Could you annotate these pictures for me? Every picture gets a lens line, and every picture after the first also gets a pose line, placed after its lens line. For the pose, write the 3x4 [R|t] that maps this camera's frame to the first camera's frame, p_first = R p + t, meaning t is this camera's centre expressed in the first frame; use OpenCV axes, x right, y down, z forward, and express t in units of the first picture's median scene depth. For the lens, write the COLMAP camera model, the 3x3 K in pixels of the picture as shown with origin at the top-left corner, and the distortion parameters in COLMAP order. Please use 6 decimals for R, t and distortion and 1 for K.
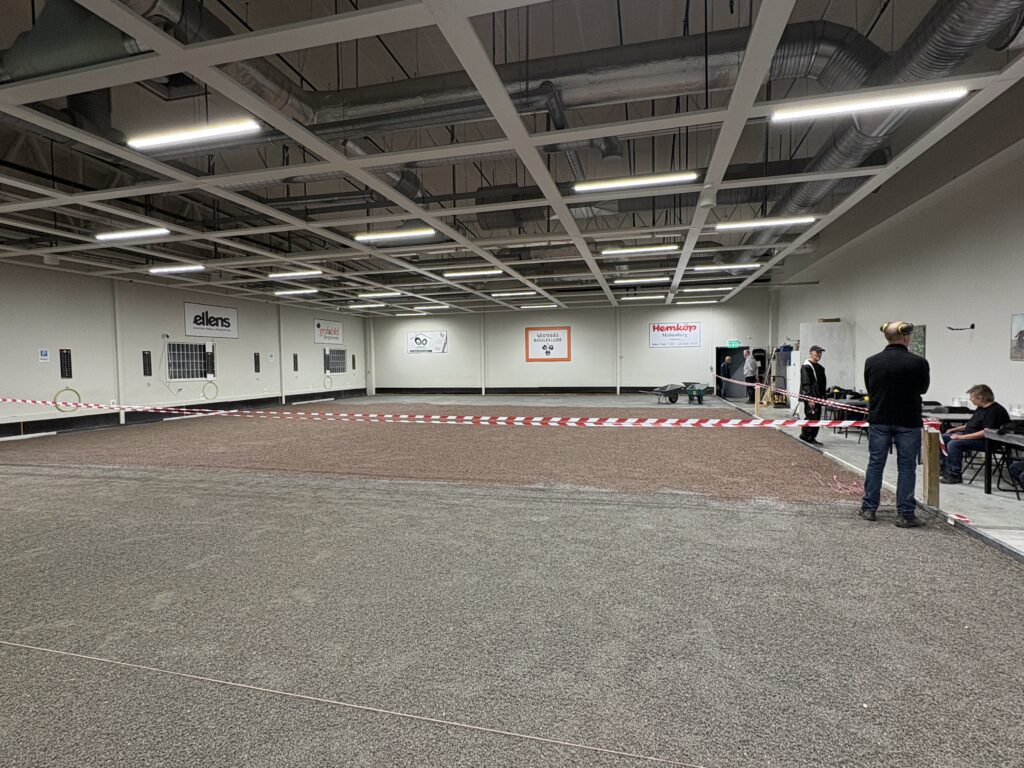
lens RADIAL K [[516.7, 0, 512.0], [0, 516.7, 384.0], [0, 0, 1]] dist [0.025866, 0.000266]
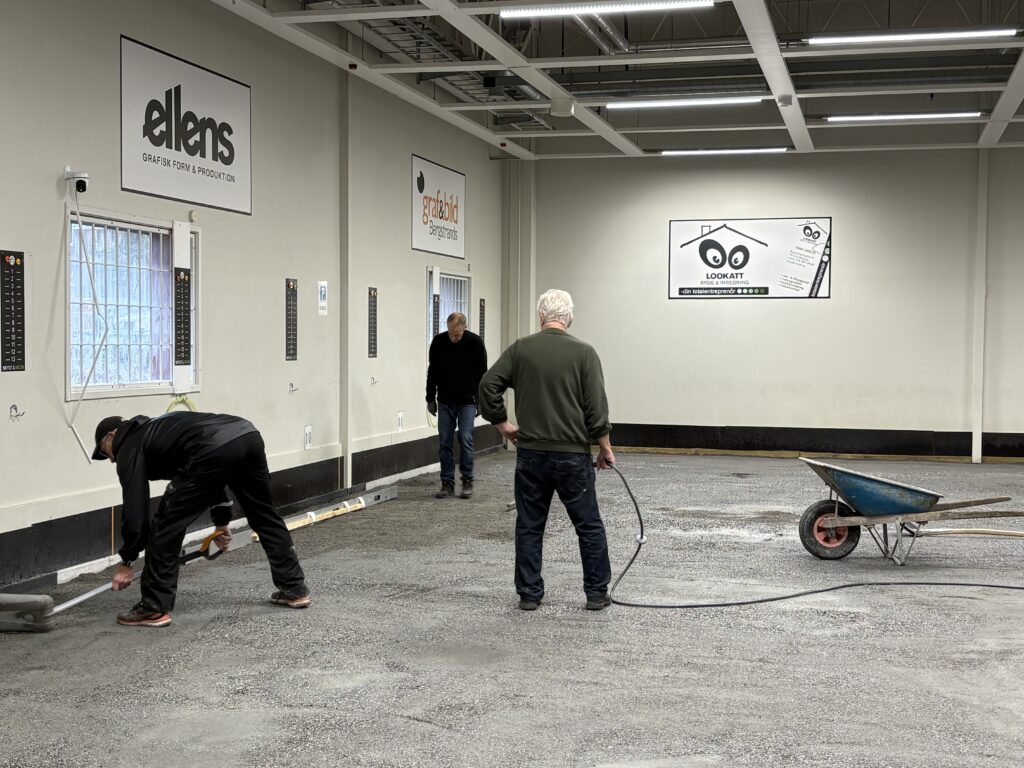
lens RADIAL K [[1447.9, 0, 509.8], [0, 1447.9, 387.8], [0, 0, 1]] dist [0.246411, -0.922547]
pose [[0.999675, 0.022626, 0.011786, -0.395618], [-0.022532, 0.999714, -0.008023, -0.005947], [-0.011964, 0.007754, 0.999898, 0.319902]]
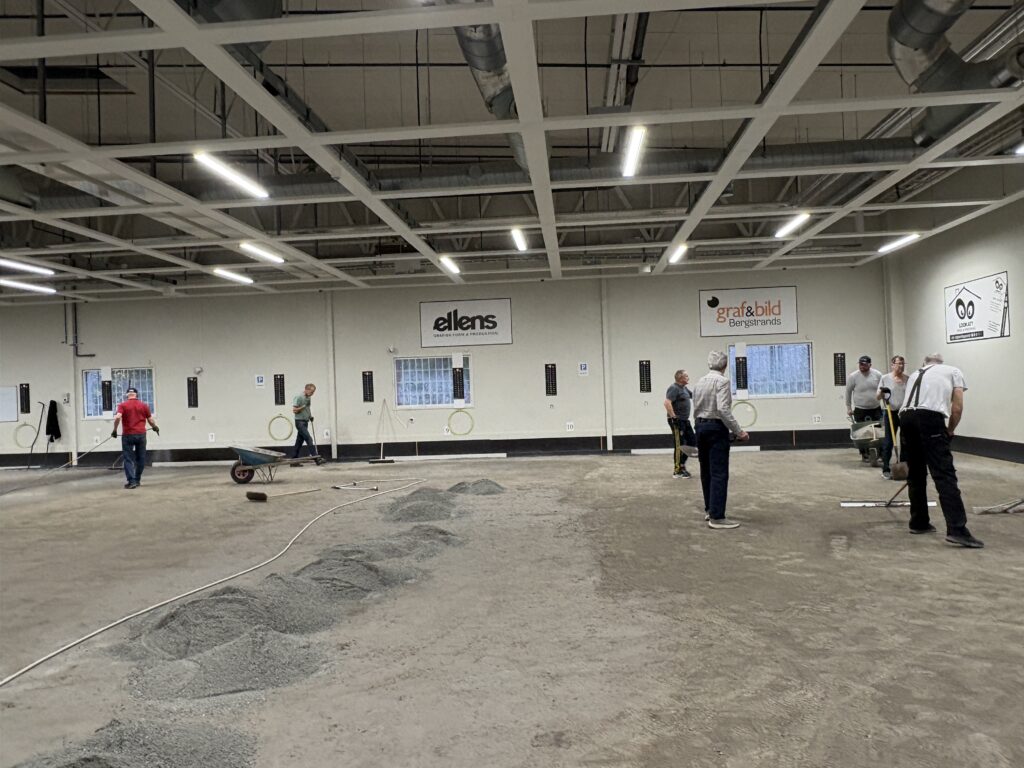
lens RADIAL K [[760.5, 0, 513.9], [0, 760.5, 384.2], [0, 0, 1]] dist [-0.002193, 0.002951]
pose [[0.178678, 0.003700, -0.983901, 0.391833], [-0.009731, 0.999951, 0.001993, -0.037155], [0.983860, 0.009218, 0.178705, 0.794622]]
